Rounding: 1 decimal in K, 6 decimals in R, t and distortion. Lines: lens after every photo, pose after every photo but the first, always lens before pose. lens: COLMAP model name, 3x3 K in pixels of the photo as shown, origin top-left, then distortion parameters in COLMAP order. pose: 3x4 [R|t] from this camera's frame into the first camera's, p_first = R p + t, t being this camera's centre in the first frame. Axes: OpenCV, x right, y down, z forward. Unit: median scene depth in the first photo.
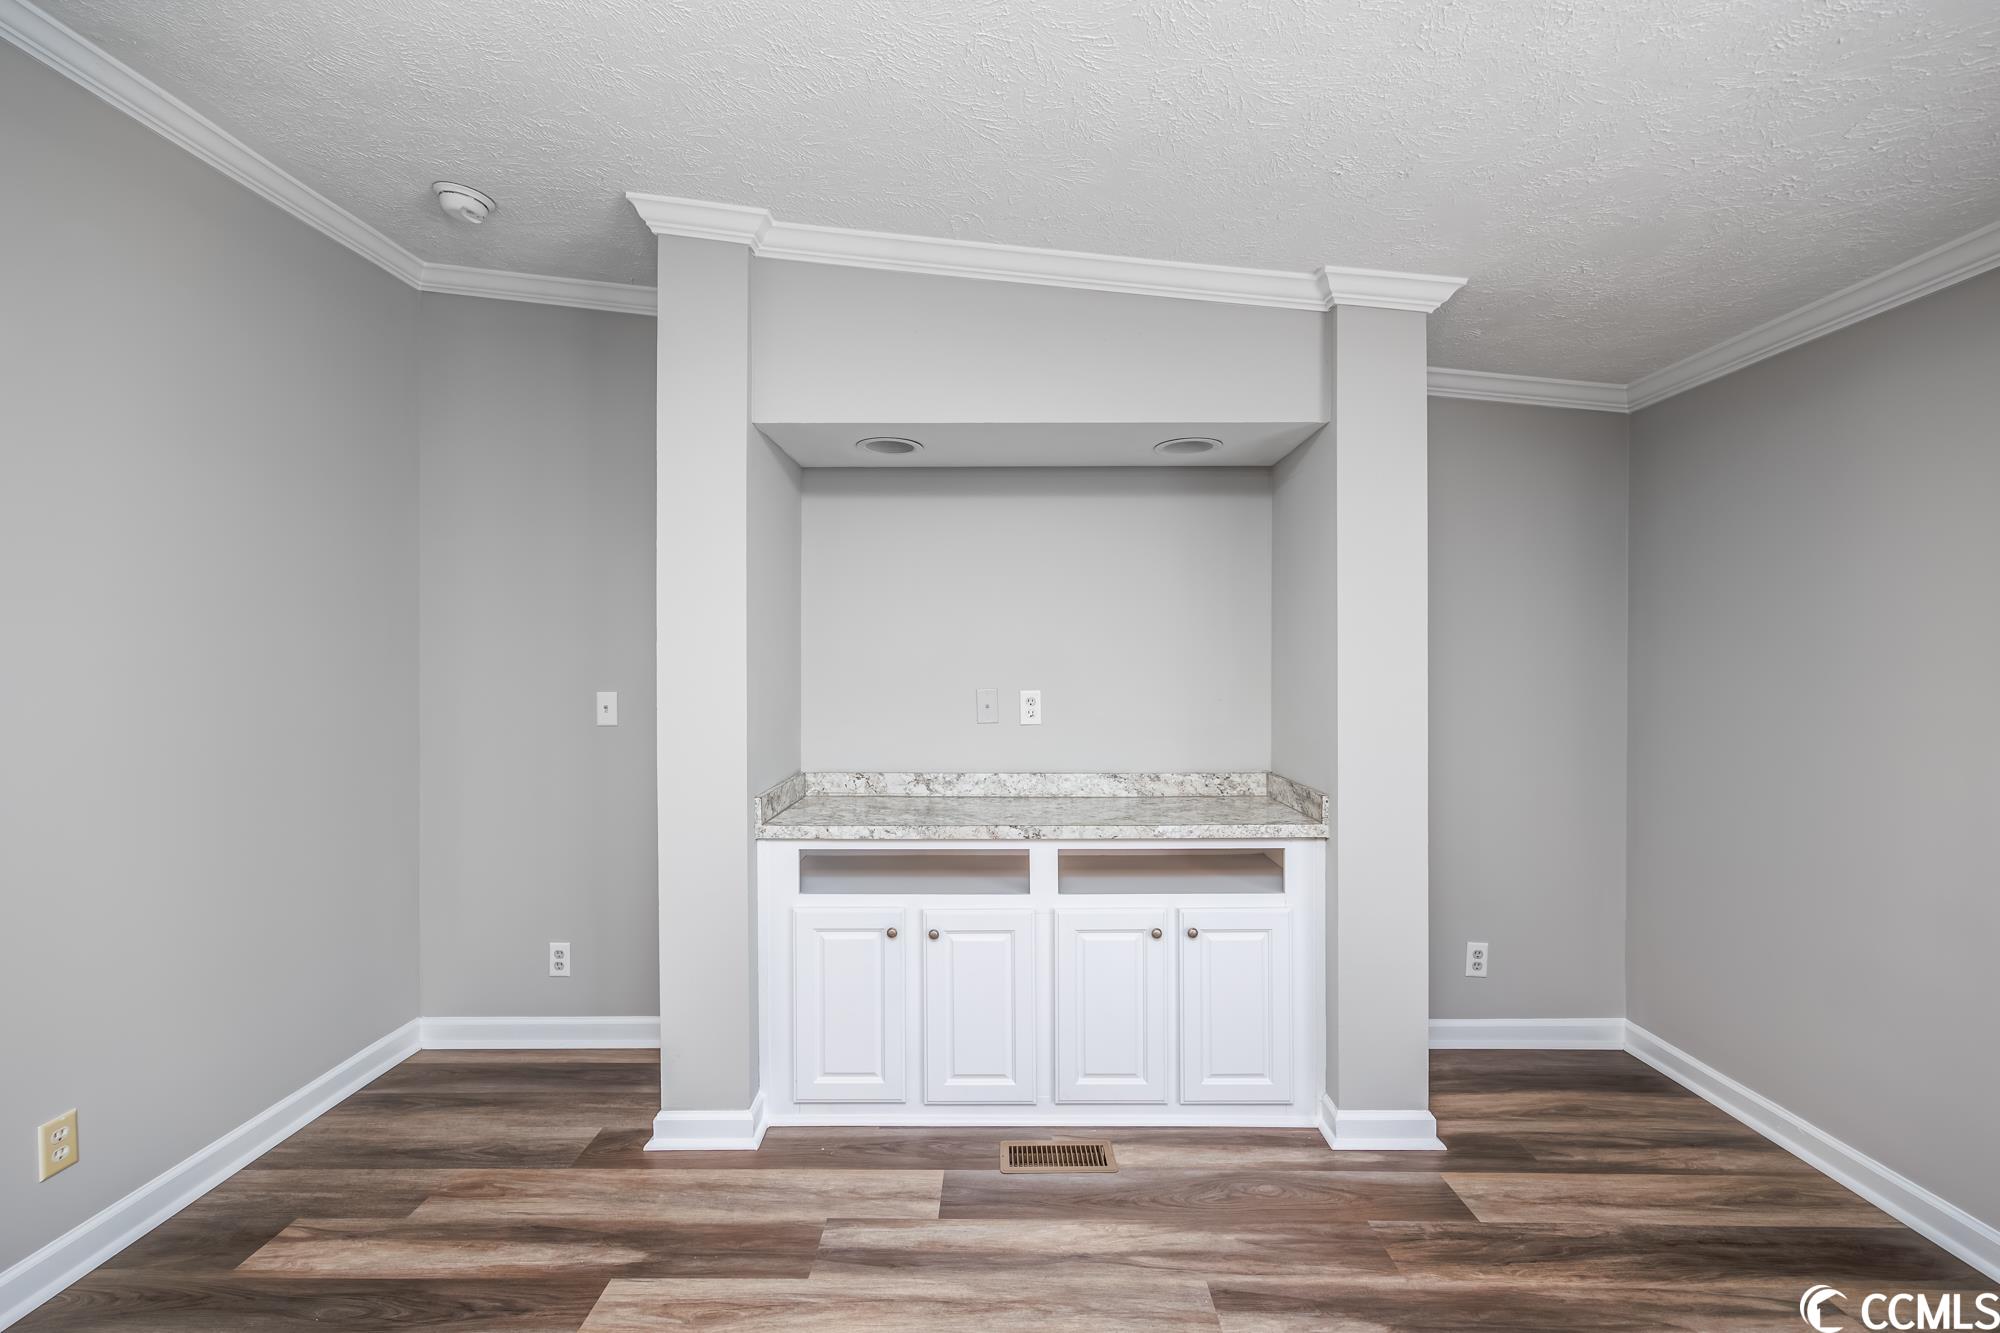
lens RADIAL K [[797.3, 0, 998.1], [0, 797.3, 665.8], [0, 0, 1]] dist [-0.001748, -0.000092]
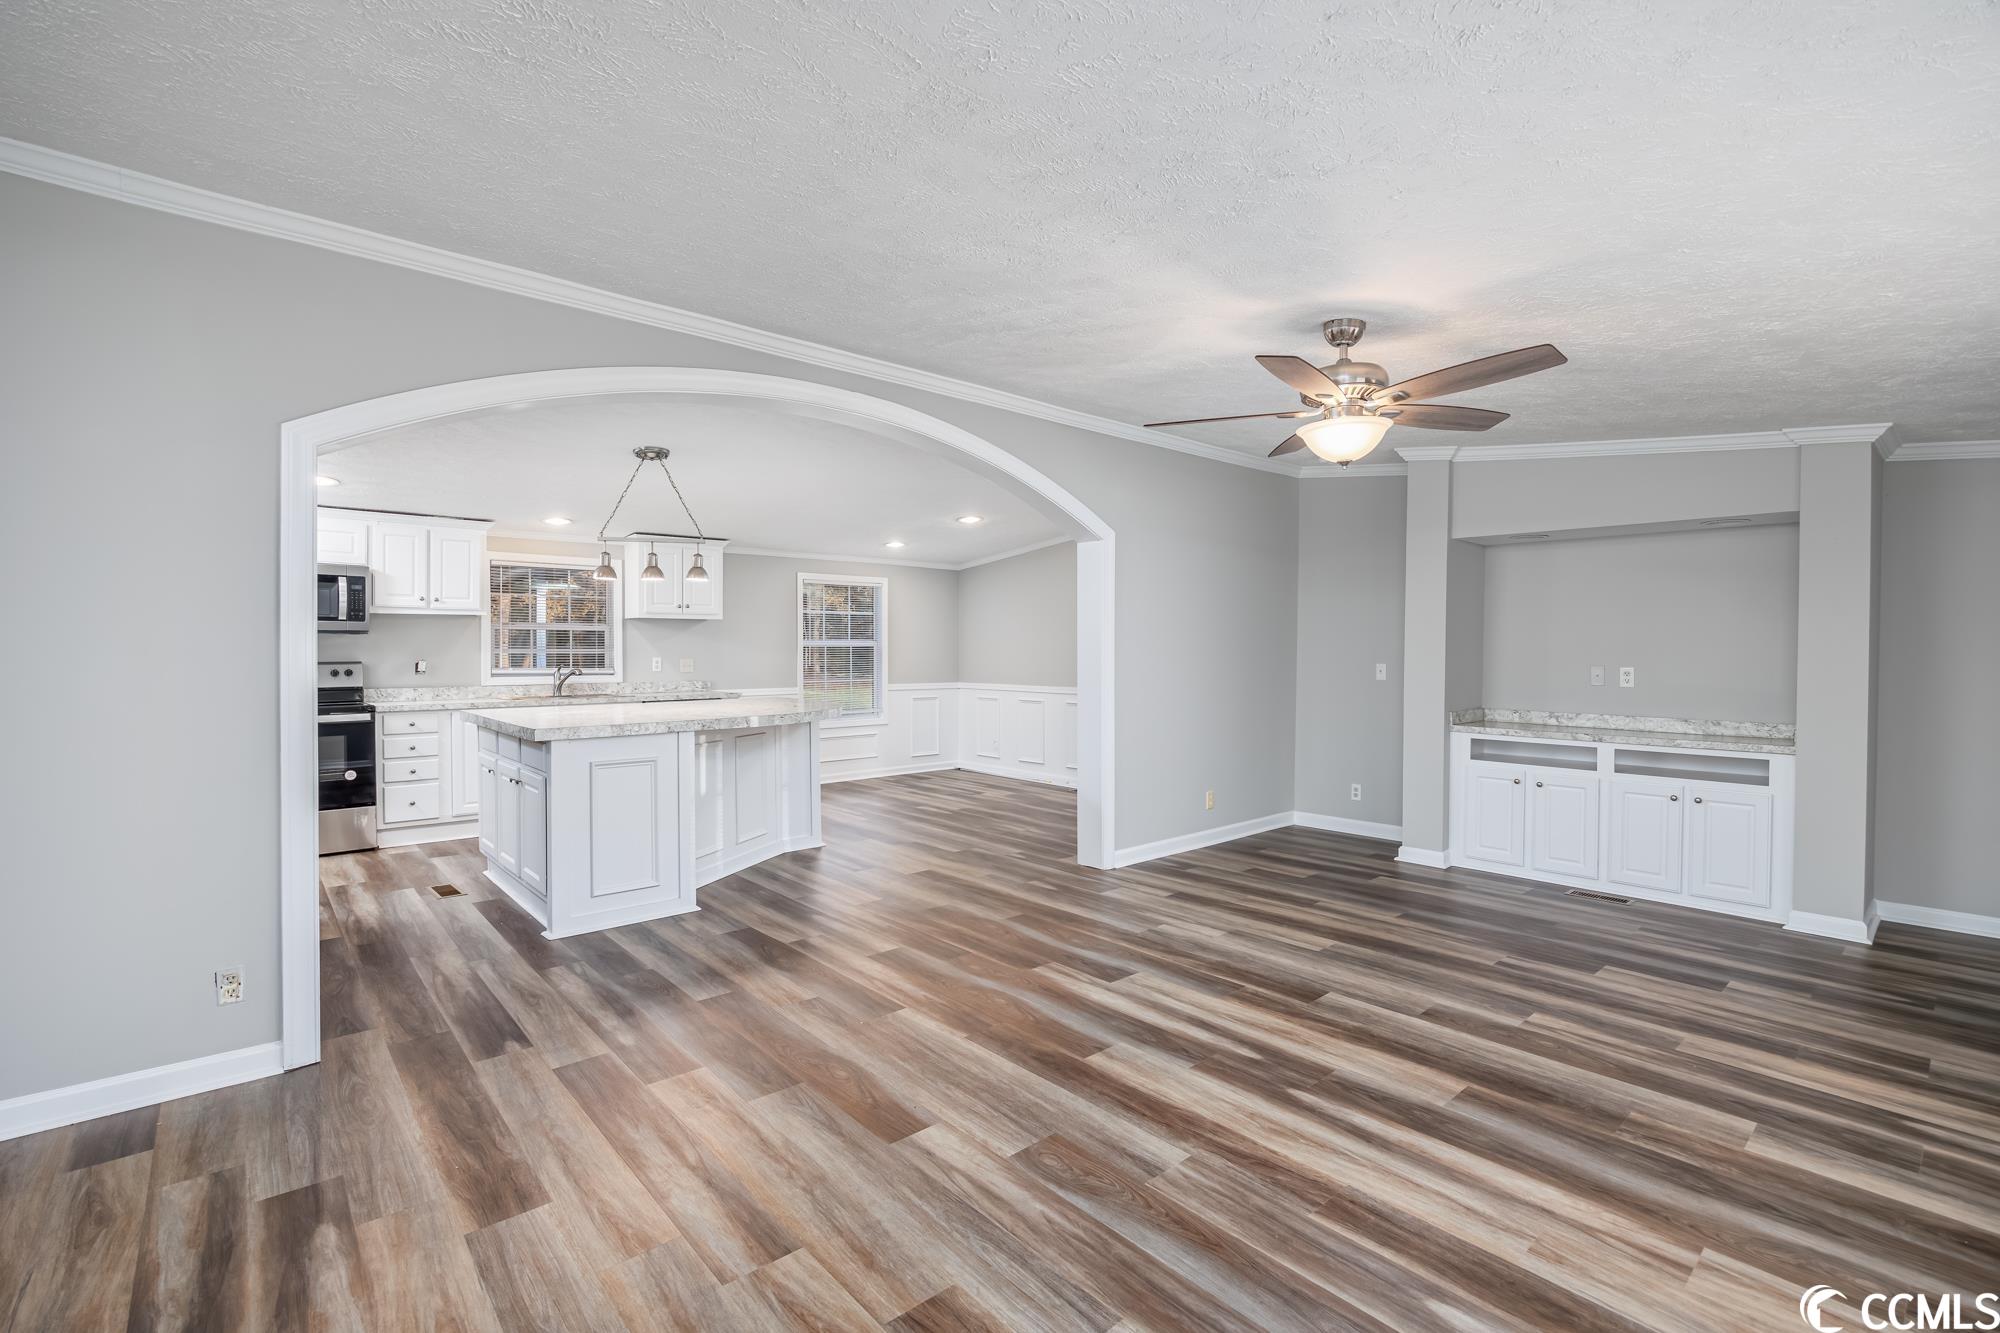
lens RADIAL K [[883.4, 0, 1000.0], [0, 883.4, 666.5], [0, 0, 1]] dist [-0.002345, -0.000385]
pose [[0.663844, 0.017137, -0.747675, 0.675862], [-0.006403, 0.999831, 0.017231, 0.006571], [0.747844, -0.006651, 0.663841, -1.506077]]
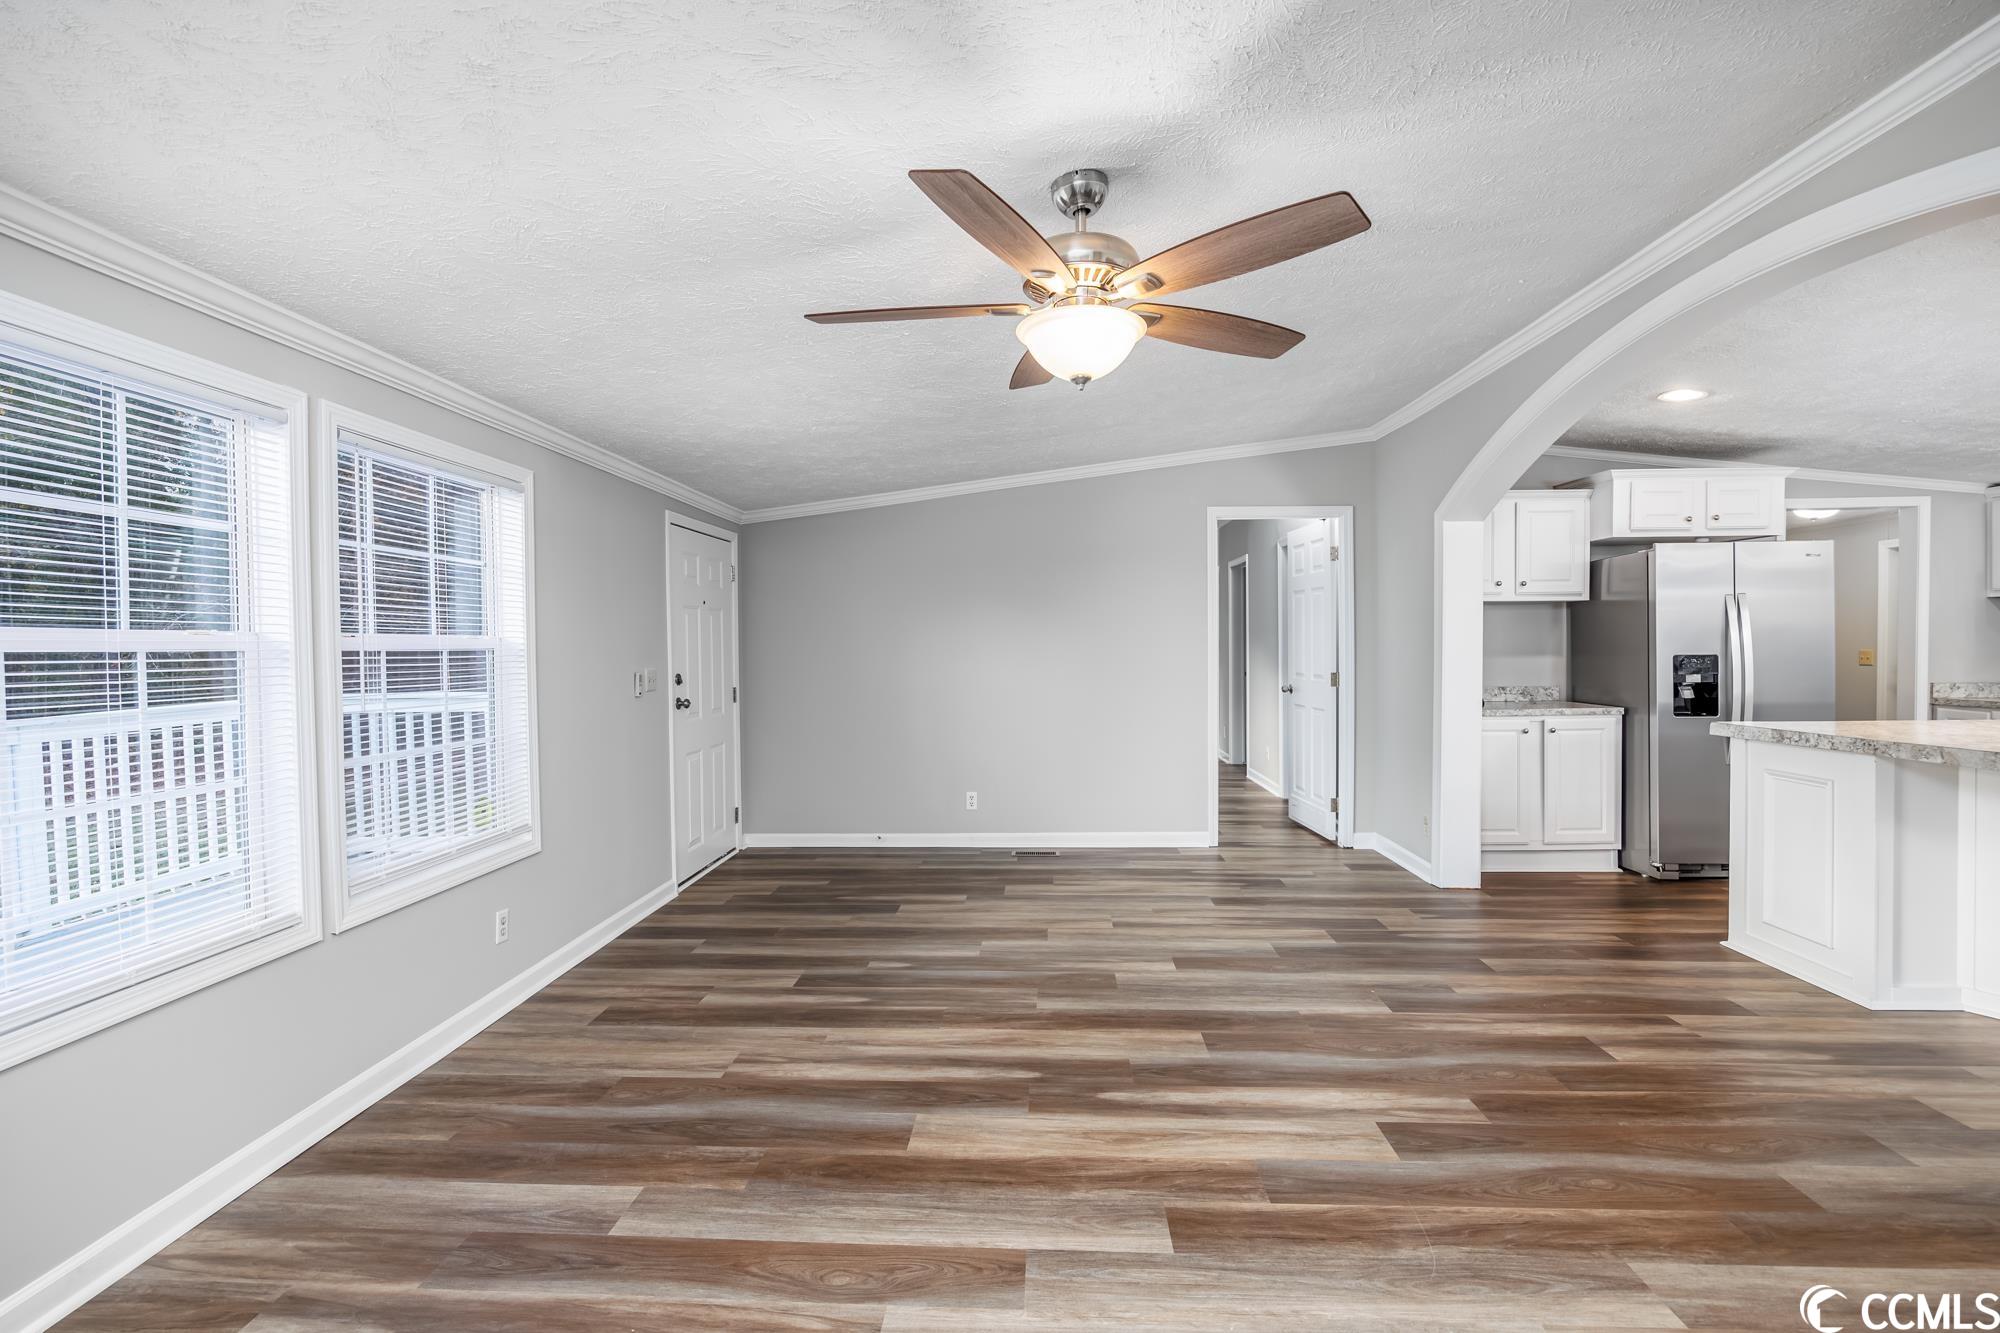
lens RADIAL K [[883.4, 0, 1000.0], [0, 883.4, 666.5], [0, 0, 1]] dist [-0.002345, -0.000385]
pose [[-0.998943, 0.011230, 0.044568, 0.051144], [0.012491, 0.999526, 0.028126, -0.005166], [-0.044231, 0.028653, -0.998610, 0.771277]]
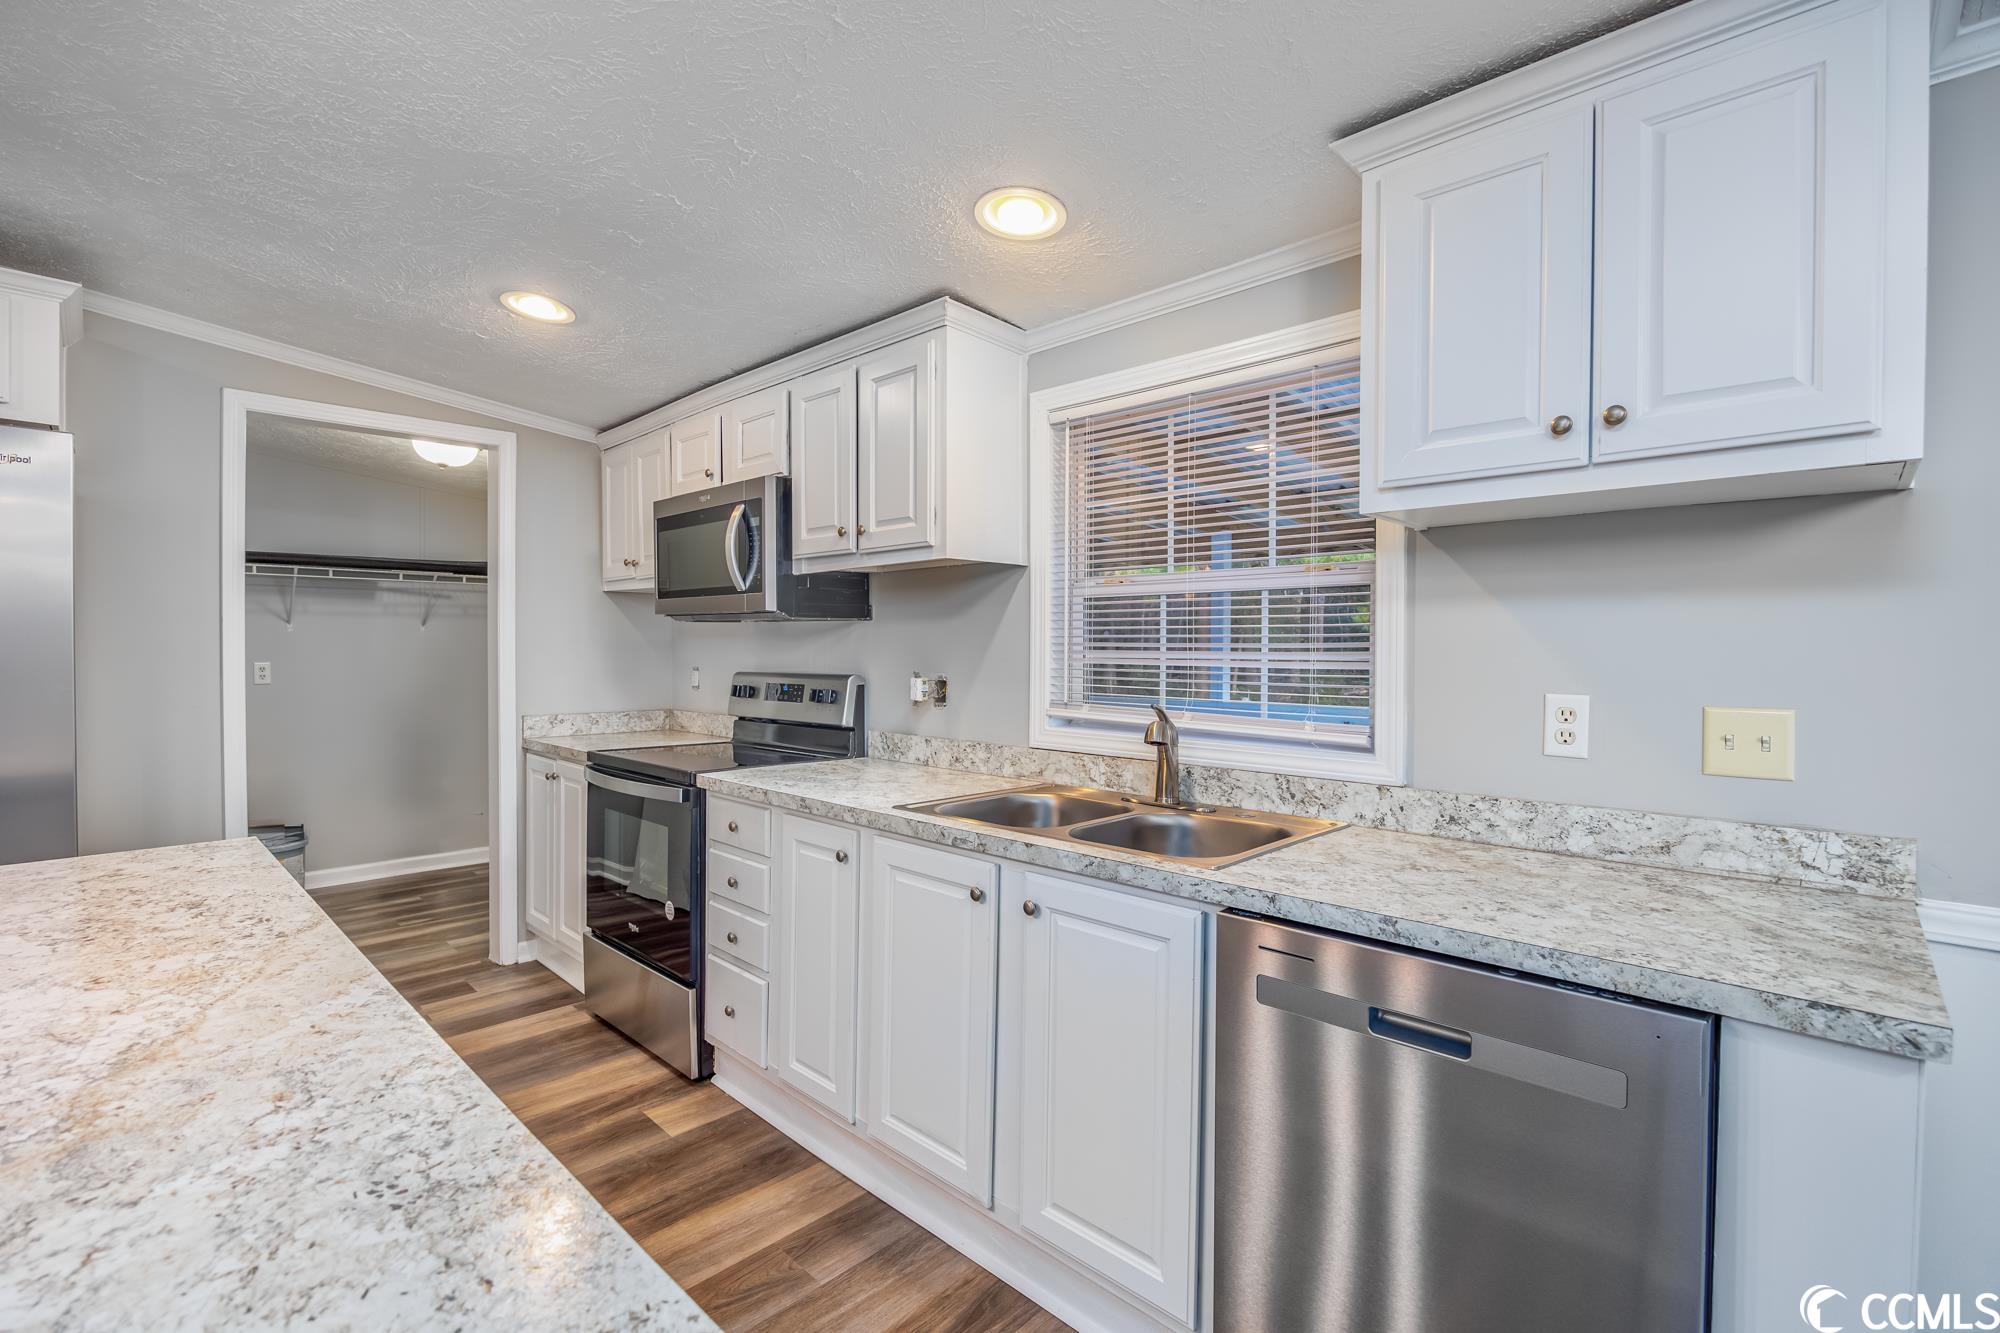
lens RADIAL K [[915.4, 0, 929.9], [0, 915.4, 666.0], [0, 0, 1]] dist [-0.005138, -0.000937]
pose [[-0.717034, 0.005614, -0.697015, -1.853946], [-0.009797, 0.999788, 0.018132, 0.009477], [0.696969, 0.019830, -0.716827, -0.047136]]
